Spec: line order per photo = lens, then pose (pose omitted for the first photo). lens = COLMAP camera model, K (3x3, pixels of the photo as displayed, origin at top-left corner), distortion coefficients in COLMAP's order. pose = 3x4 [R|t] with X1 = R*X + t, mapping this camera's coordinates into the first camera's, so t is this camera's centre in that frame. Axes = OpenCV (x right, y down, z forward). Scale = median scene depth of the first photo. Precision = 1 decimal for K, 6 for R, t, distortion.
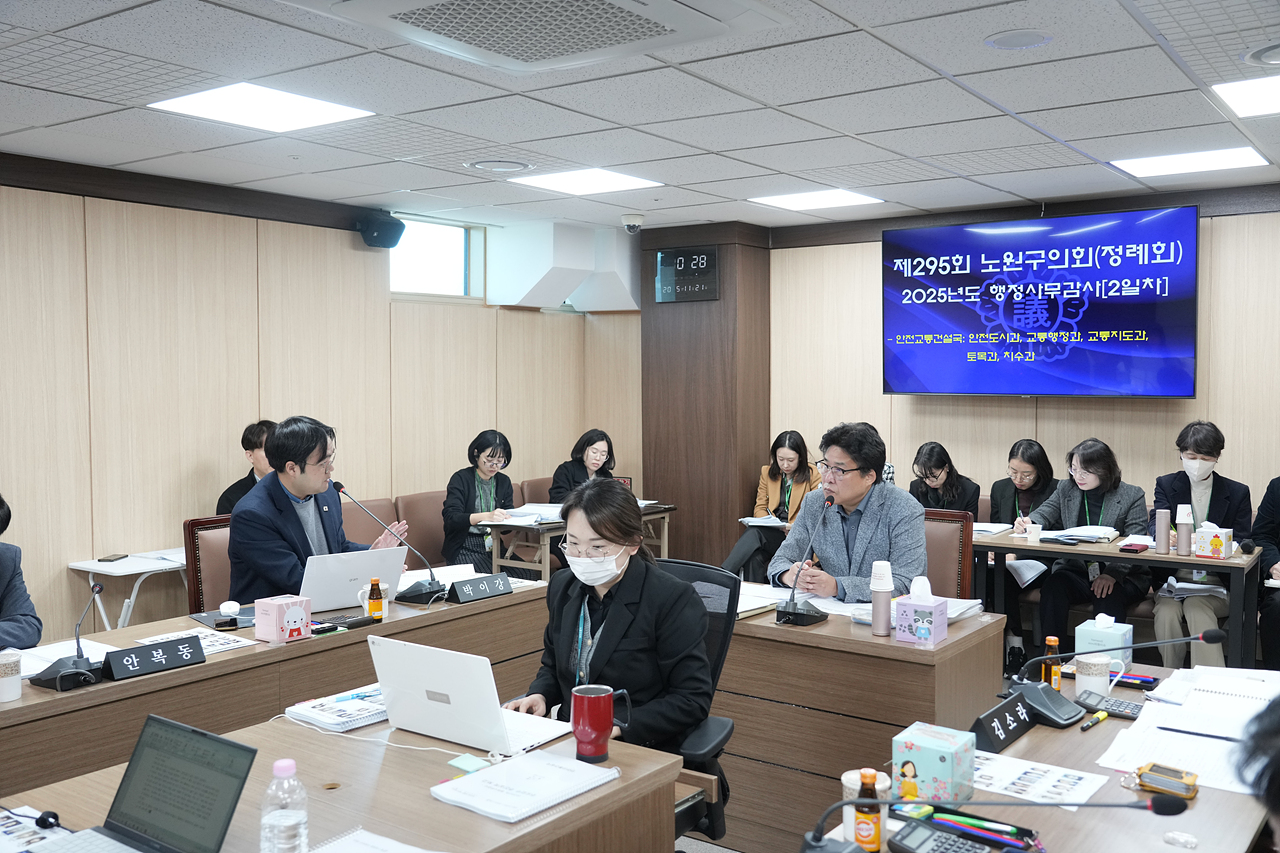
lens RADIAL K [[1124.7, 0, 641.9], [0, 1124.7, 426.3], [0, 0, 1]] dist [0.011642, -0.008274]
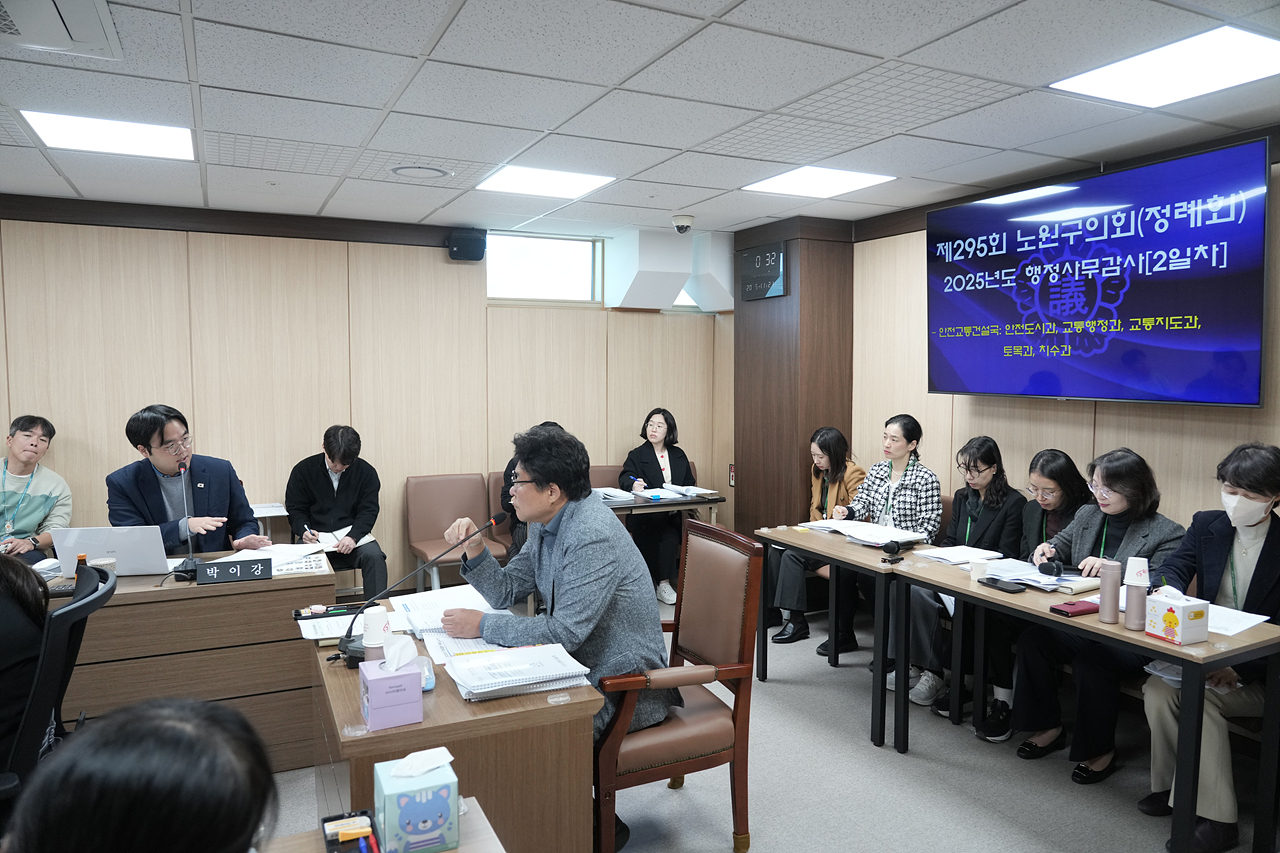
lens RADIAL K [[849.0, 0, 631.6], [0, 849.0, 452.3], [0, 0, 1]] dist [-0.026214, 0.005125]
pose [[0.878006, 0.052400, -0.475772, 0.363364], [-0.029017, 0.997988, 0.056365, -0.013055], [0.477768, -0.035683, 0.877761, 0.300465]]
